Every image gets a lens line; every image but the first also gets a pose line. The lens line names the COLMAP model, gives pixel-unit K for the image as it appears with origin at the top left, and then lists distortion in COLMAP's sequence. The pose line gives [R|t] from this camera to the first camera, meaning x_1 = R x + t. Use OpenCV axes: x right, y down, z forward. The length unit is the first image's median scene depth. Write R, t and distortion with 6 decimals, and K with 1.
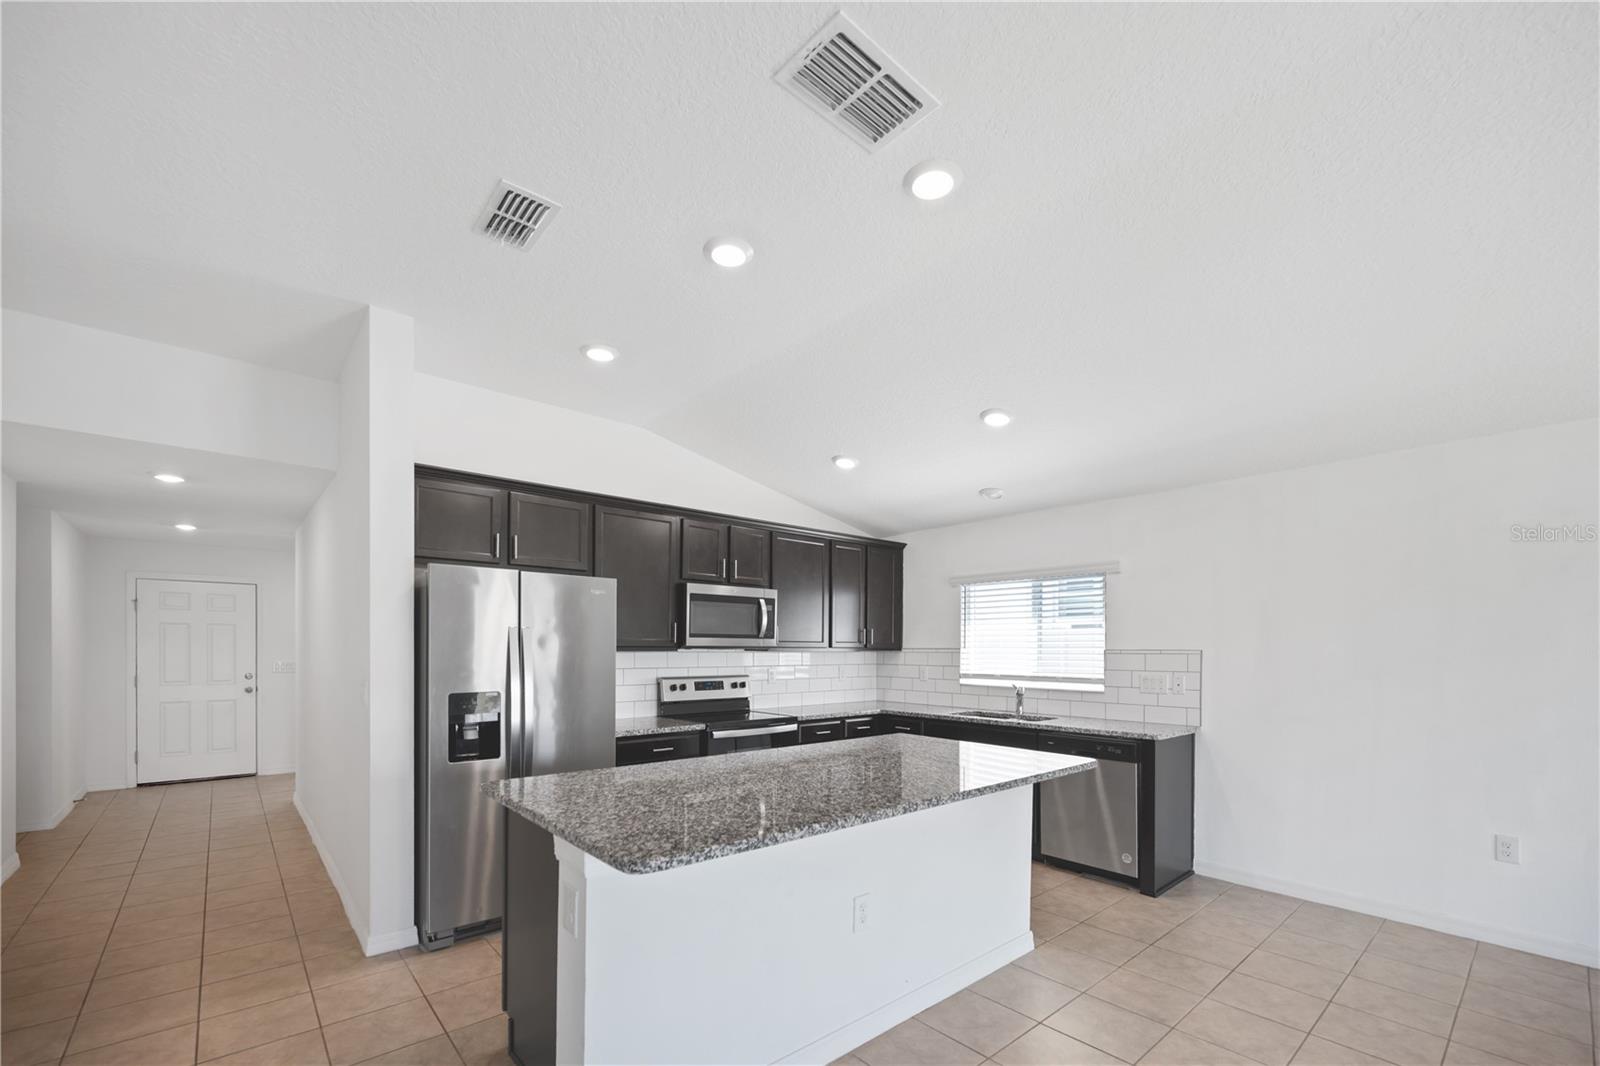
lens RADIAL K [[645.5, 0, 784.7], [0, 645.5, 647.7], [0, 0, 1]] dist [-0.010616, 0.002392]
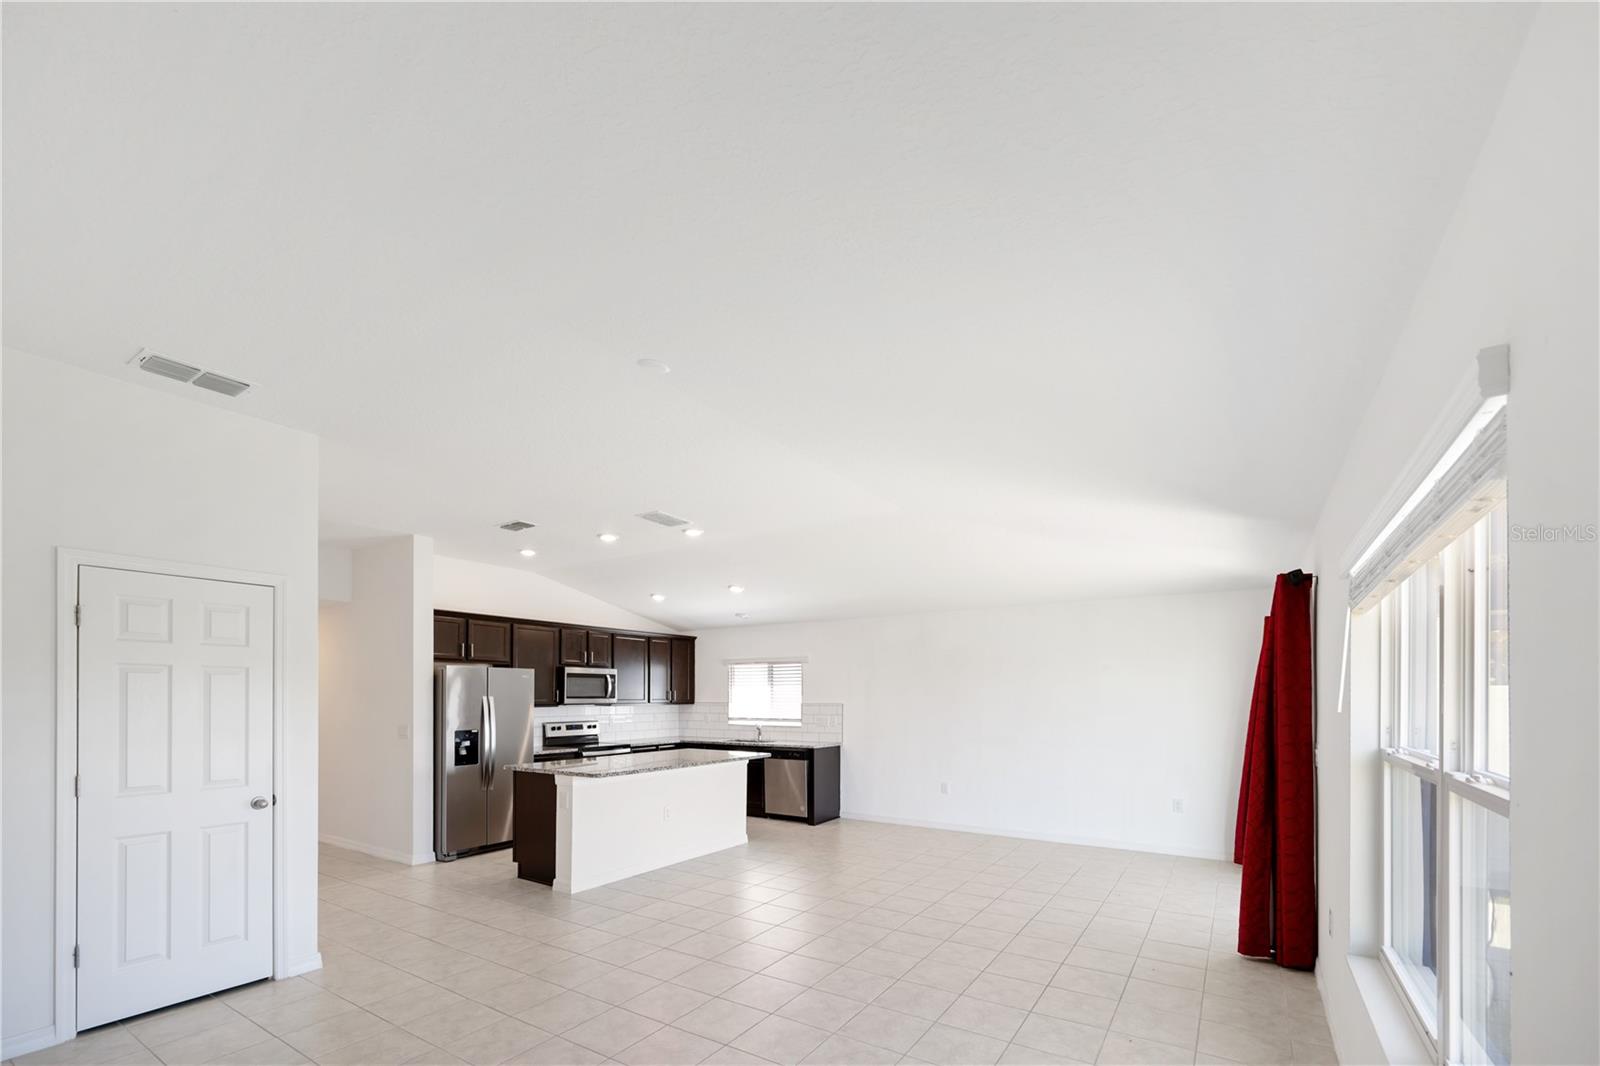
lens RADIAL K [[645.5, 0, 779.7], [0, 645.5, 690.9], [0, 0, 1]] dist [-0.010616, 0.002392]
pose [[0.959553, -0.003034, 0.281512, -0.083373], [0.004865, 0.999971, -0.005805, -0.022652], [-0.281487, 0.006940, 0.959540, -0.762613]]
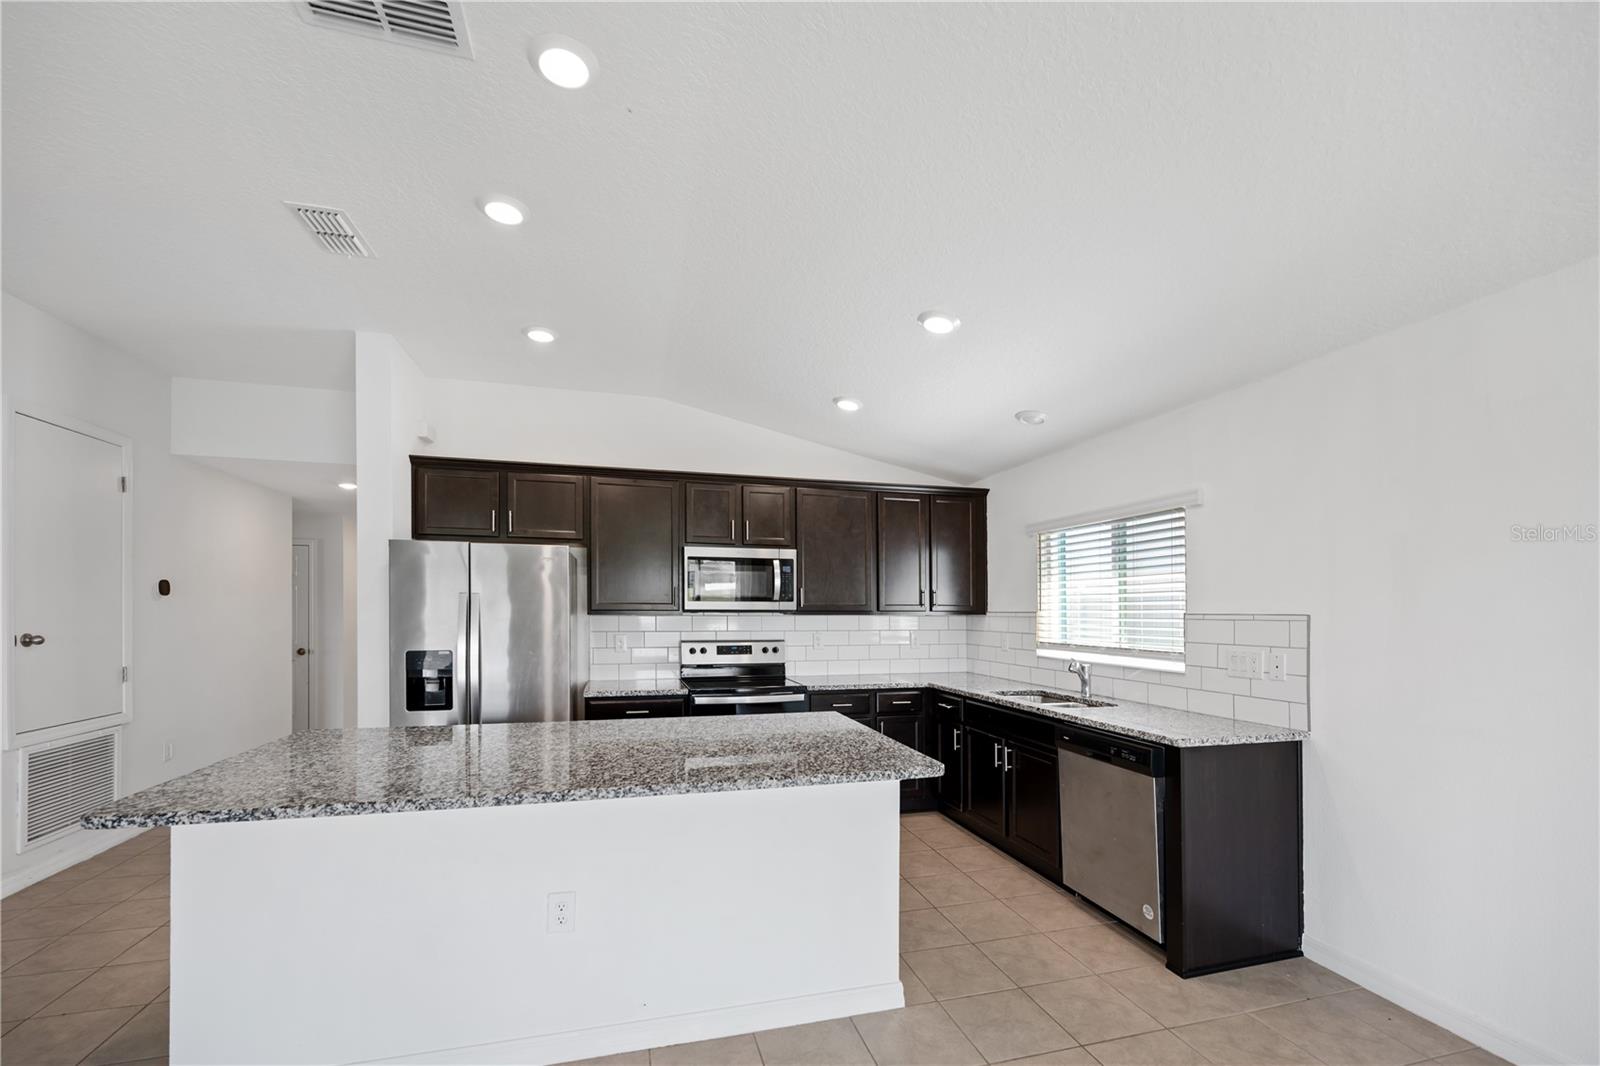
lens RADIAL K [[645.5, 0, 789.4], [0, 645.5, 598.5], [0, 0, 1]] dist [-0.010616, 0.002392]
pose [[0.904685, -0.008492, -0.425997, 0.401895], [0.002623, 0.999893, -0.014362, -0.005009], [0.426073, 0.011876, 0.904611, 0.162918]]
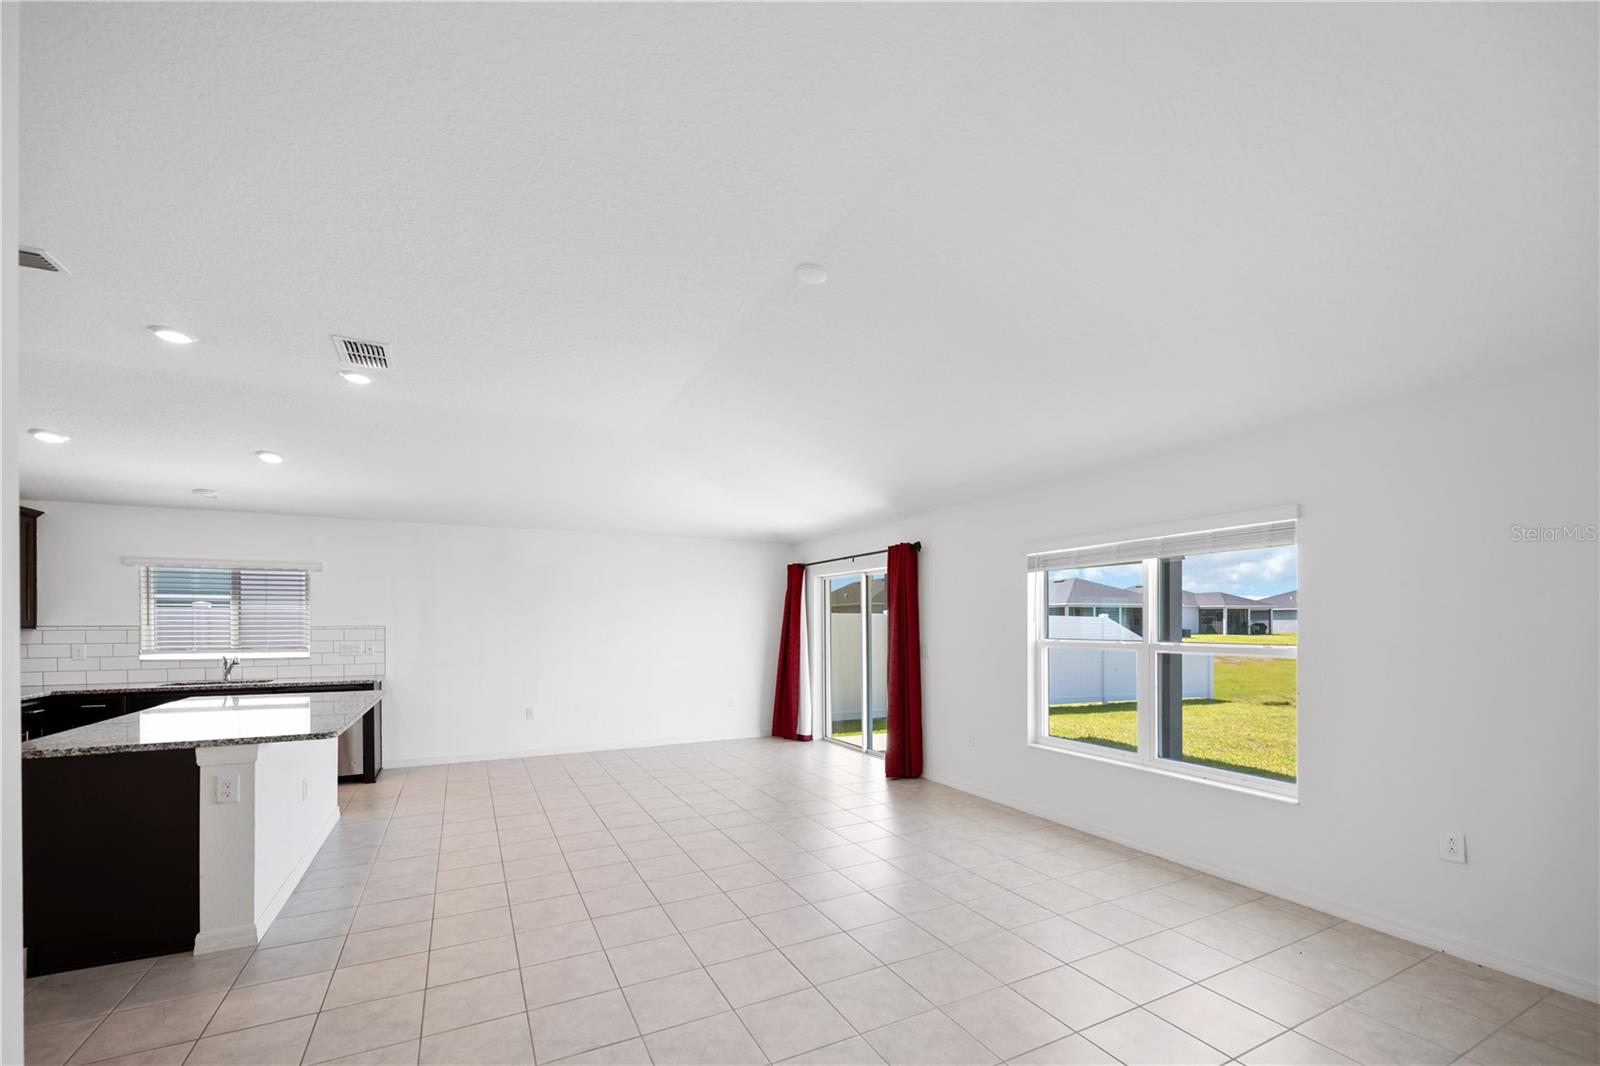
lens RADIAL K [[645.5, 0, 779.5], [0, 645.5, 629.6], [0, 0, 1]] dist [-0.010616, 0.002392]
pose [[0.233379, -0.011731, 0.972315, -0.587924], [-0.002197, 0.999918, 0.012591, -0.009538], [-0.972383, -0.005075, 0.233334, -0.277634]]
